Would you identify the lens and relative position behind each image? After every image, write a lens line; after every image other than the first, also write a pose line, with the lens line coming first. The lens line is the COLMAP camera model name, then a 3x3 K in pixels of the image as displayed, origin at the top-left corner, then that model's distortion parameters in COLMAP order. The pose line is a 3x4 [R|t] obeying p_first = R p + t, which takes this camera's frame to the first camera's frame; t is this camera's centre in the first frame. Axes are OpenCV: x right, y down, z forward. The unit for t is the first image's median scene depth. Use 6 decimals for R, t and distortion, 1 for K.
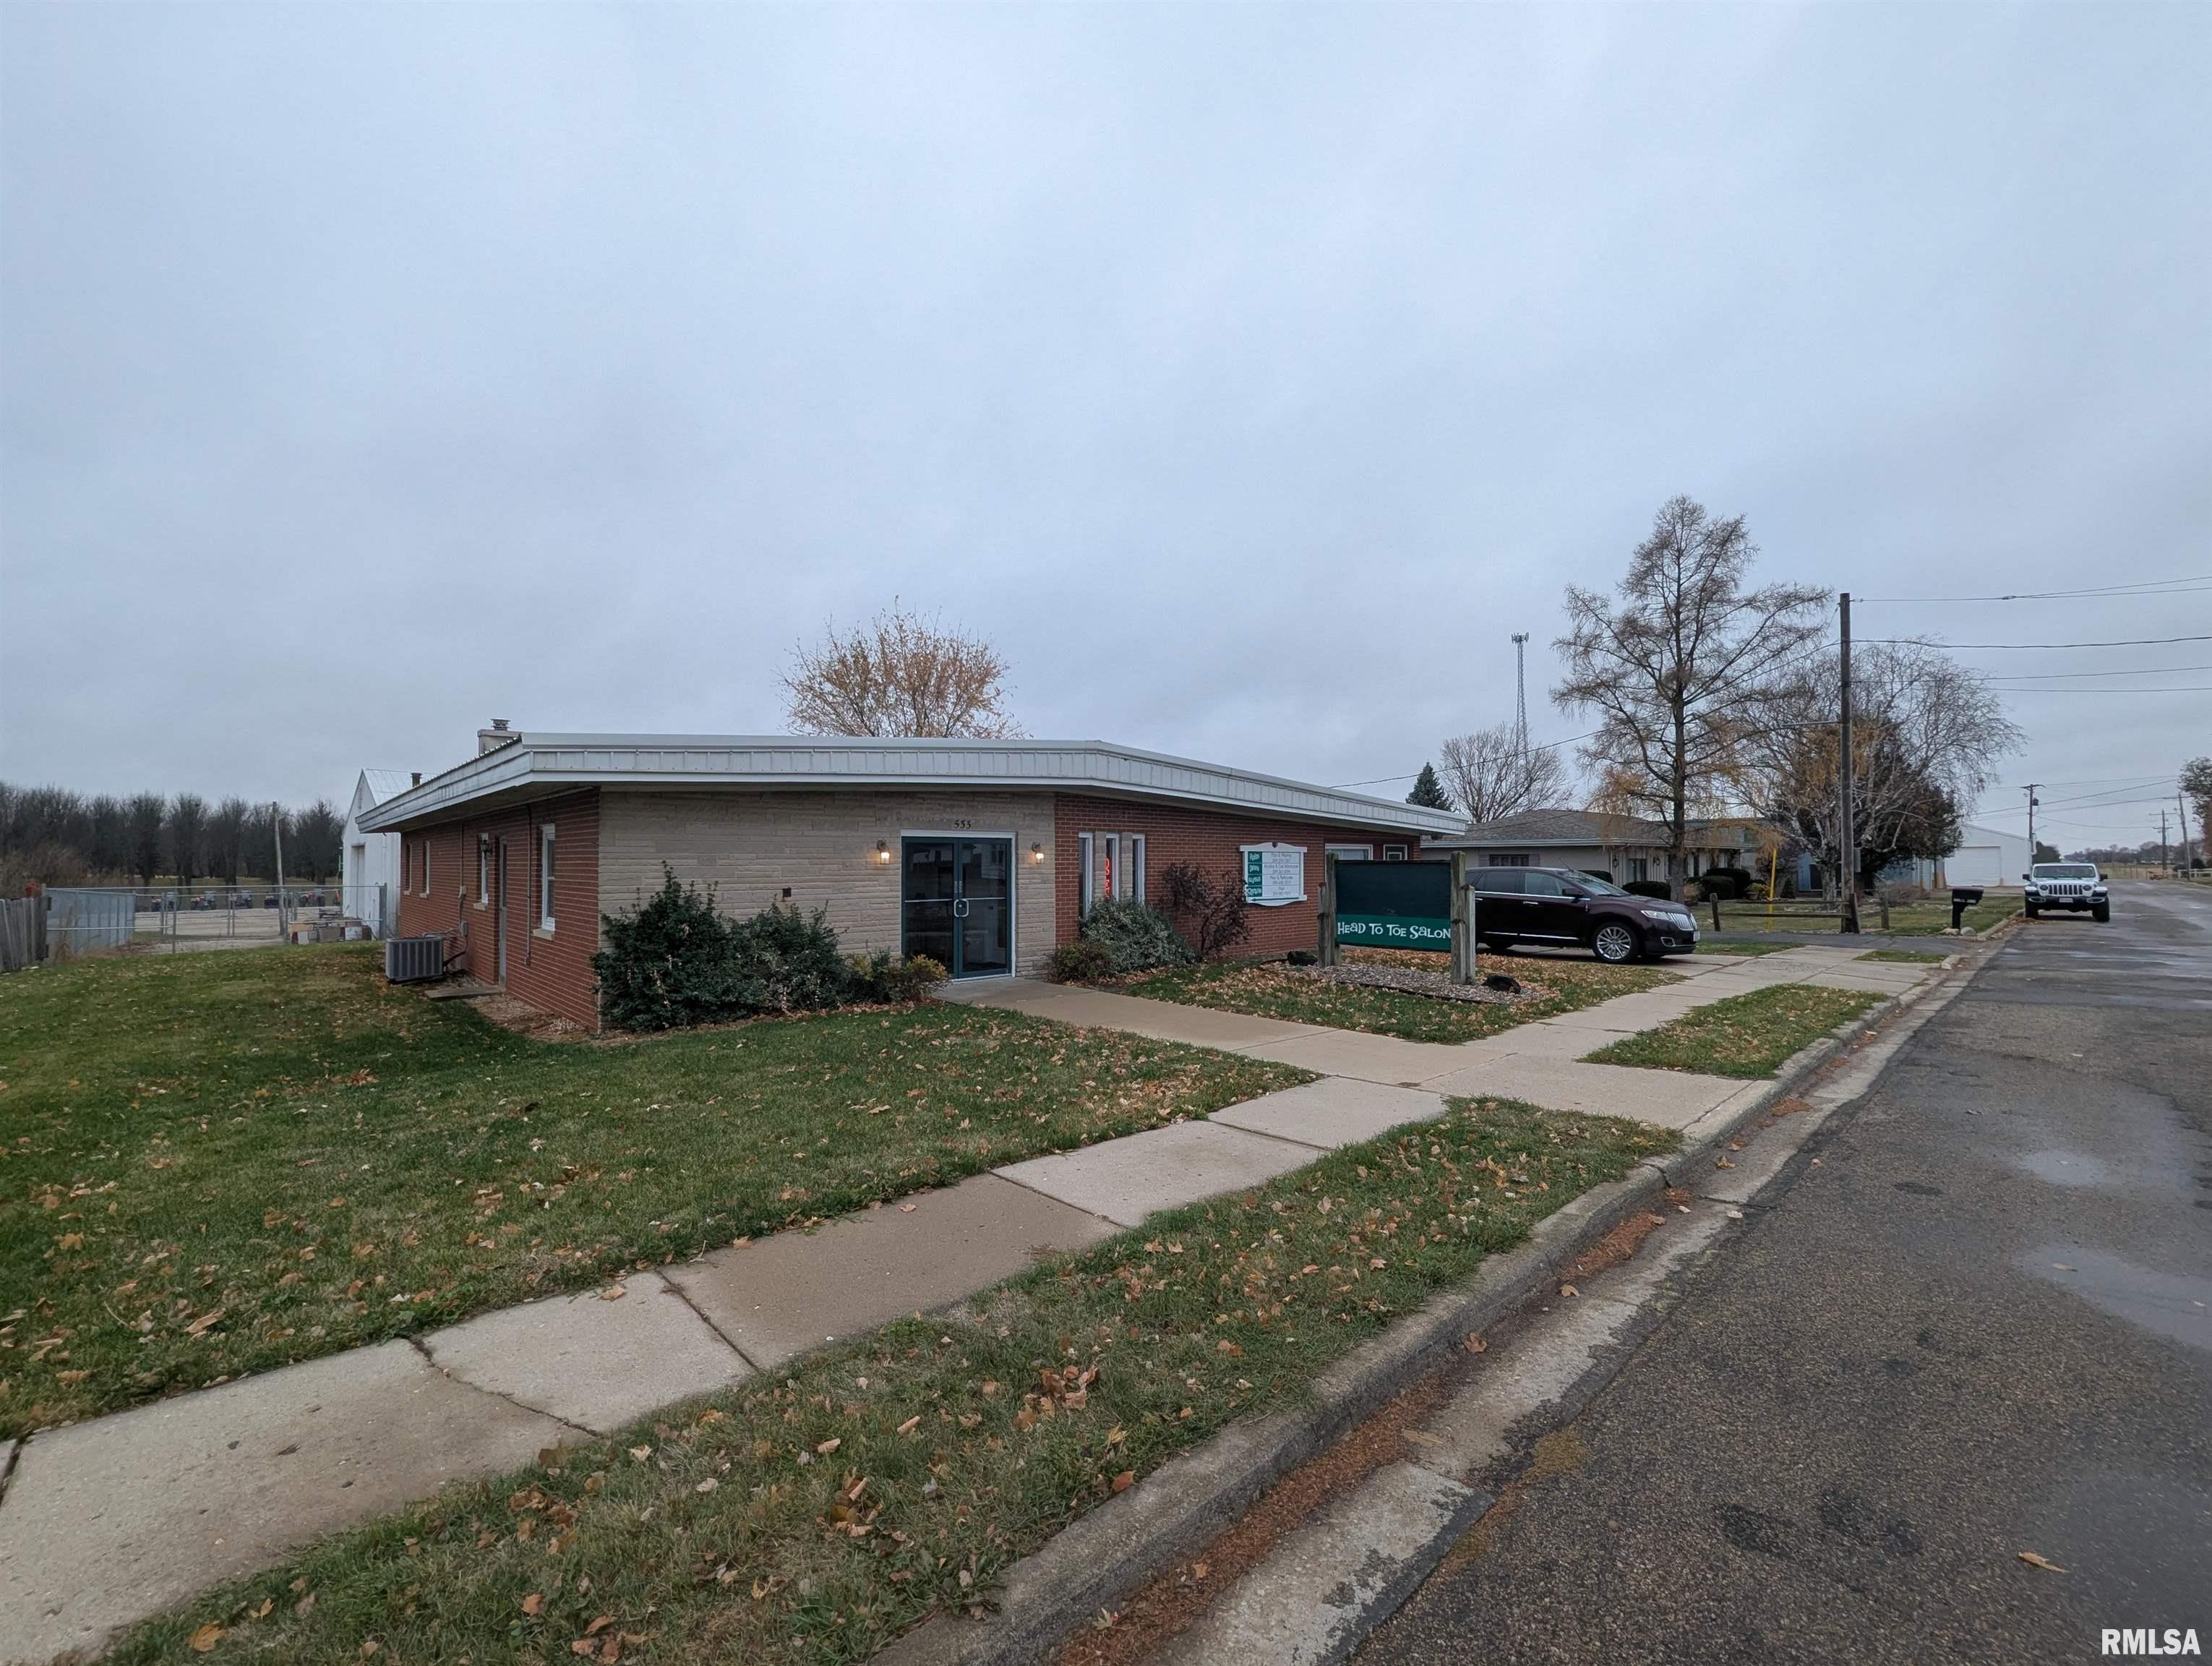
lens RADIAL K [[926.9, 0, 1119.1], [0, 926.9, 839.3], [0, 0, 1]] dist [0.000373, 0.000395]
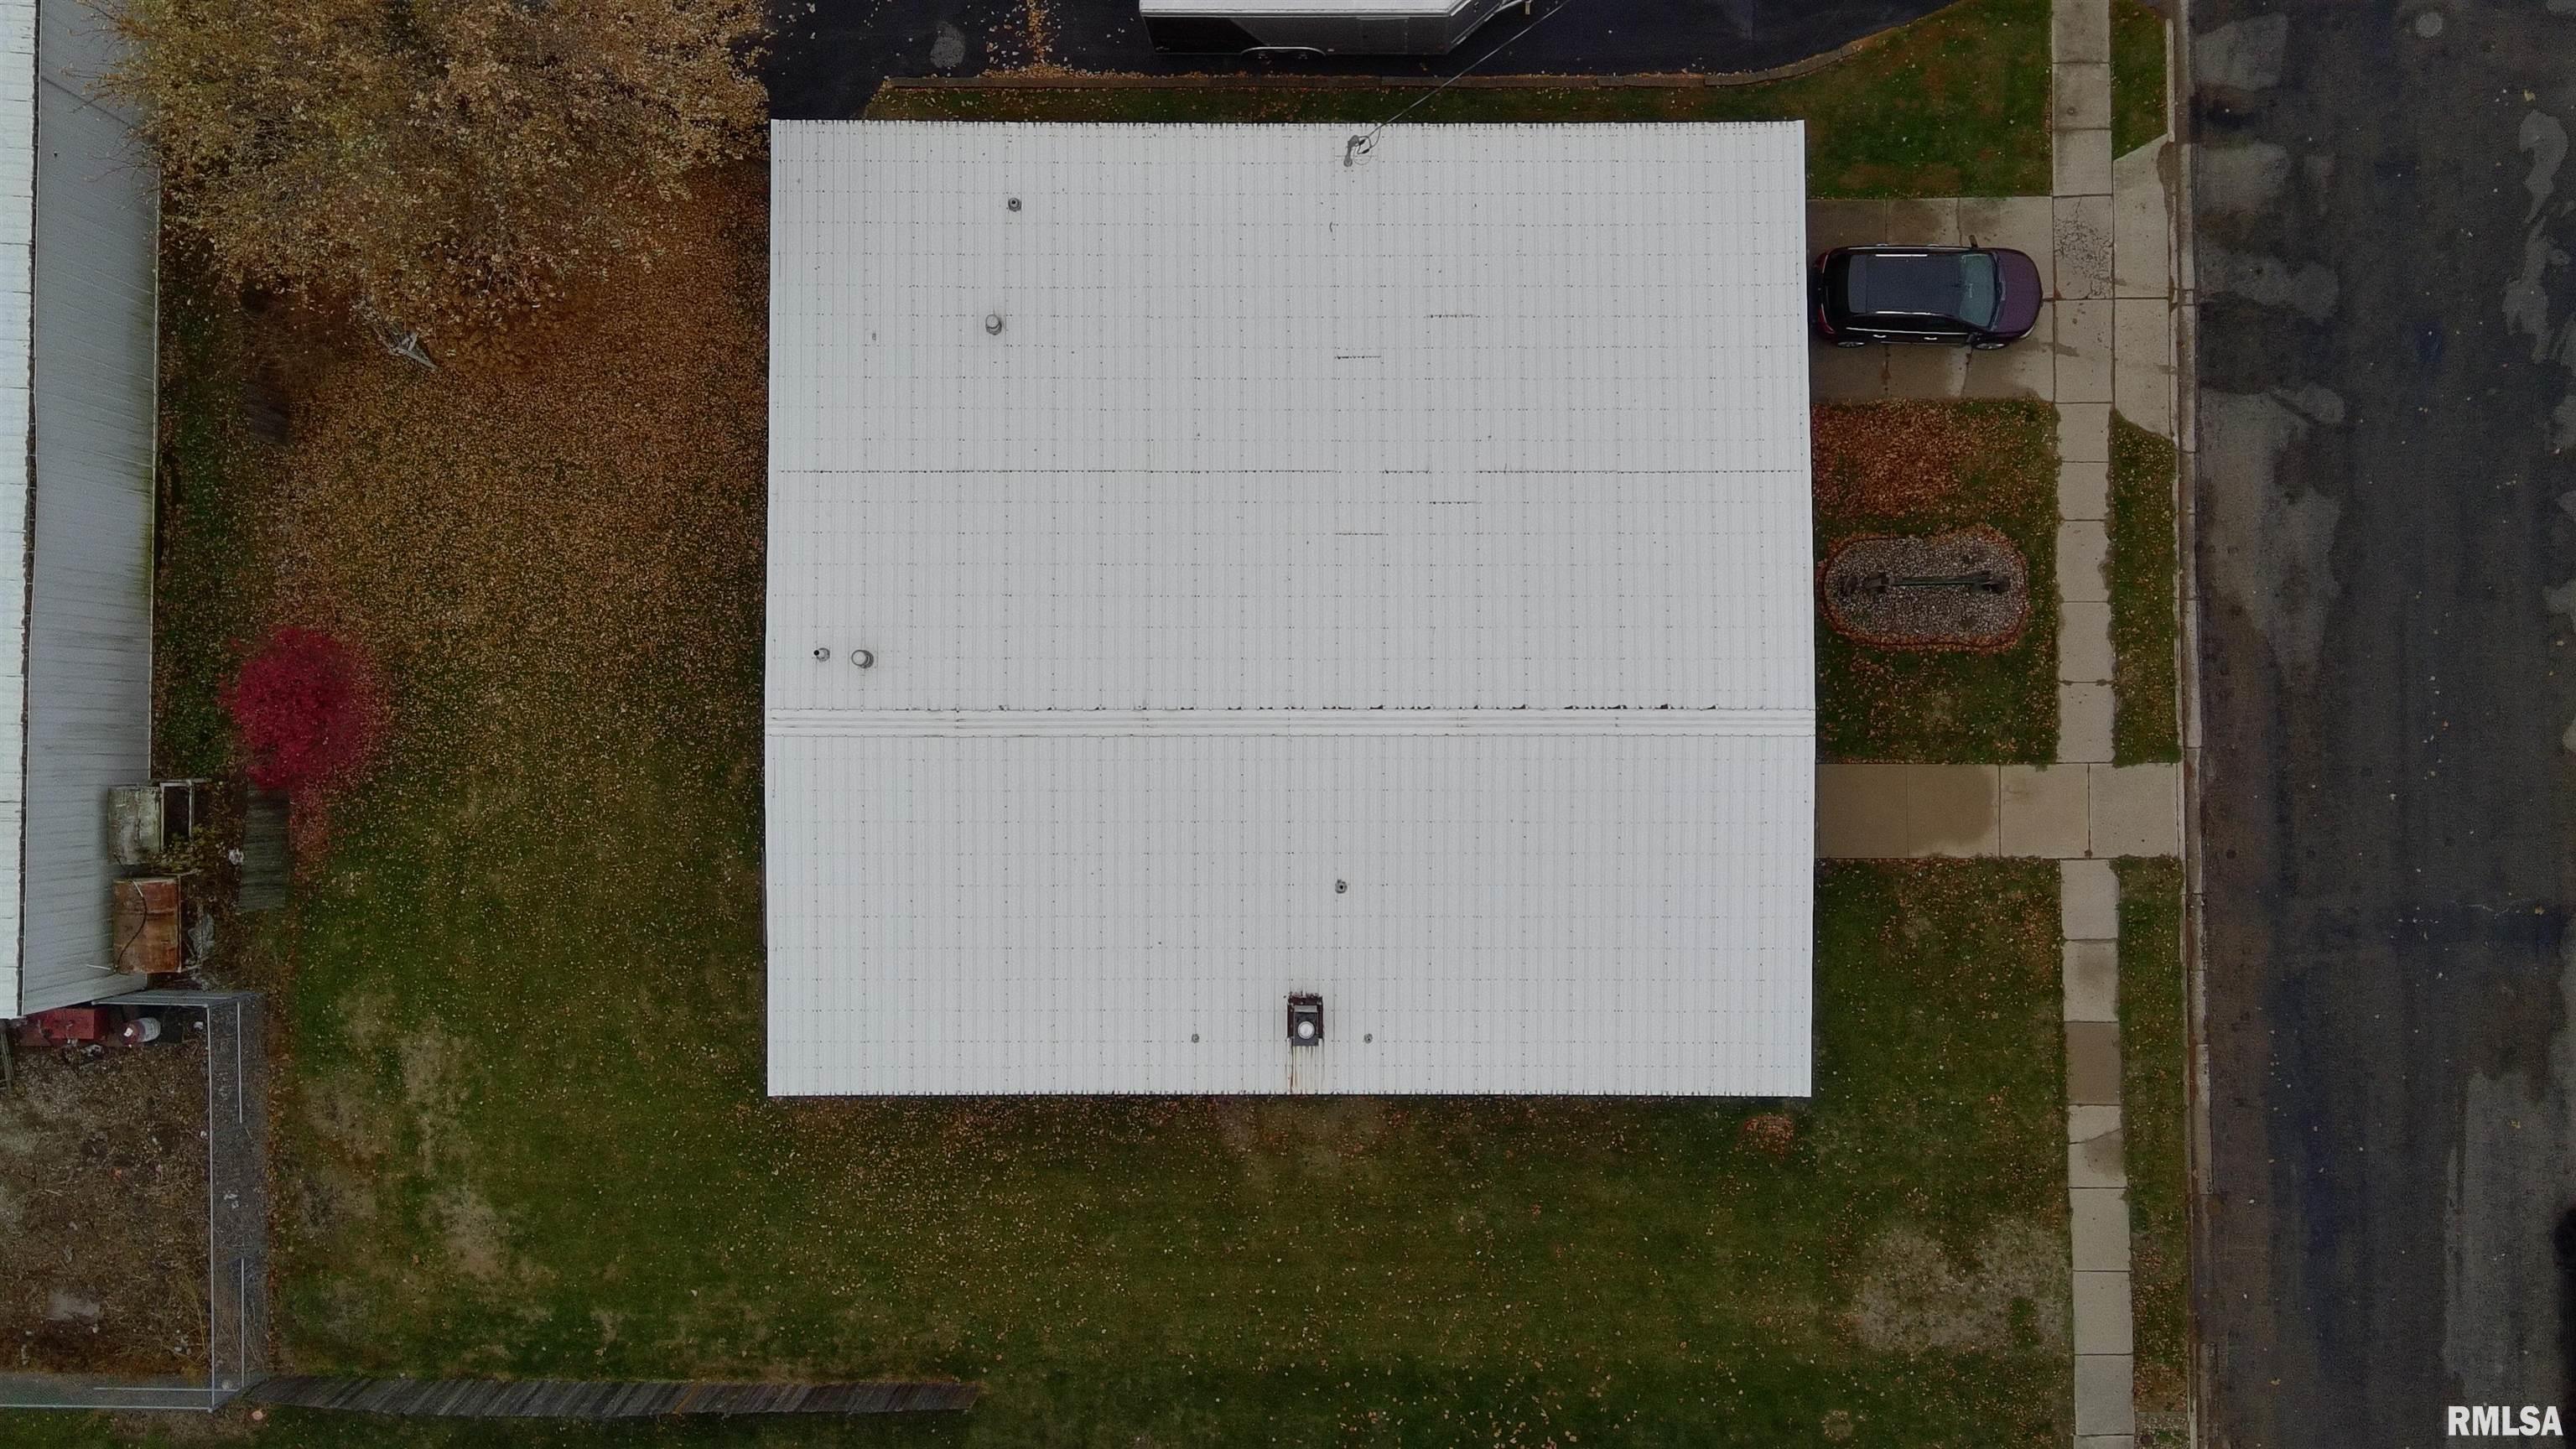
lens RADIAL K [[2131.8, 0, 1263.9], [0, 2131.8, 726.2], [0, 0, 1]] dist [0.104972, -0.138649]
pose [[0.684569, -0.728629, 0.021570, -0.812958], [-0.030840, 0.000615, 0.999524, -4.025405], [-0.728295, -0.684908, -0.022050, 2.113946]]
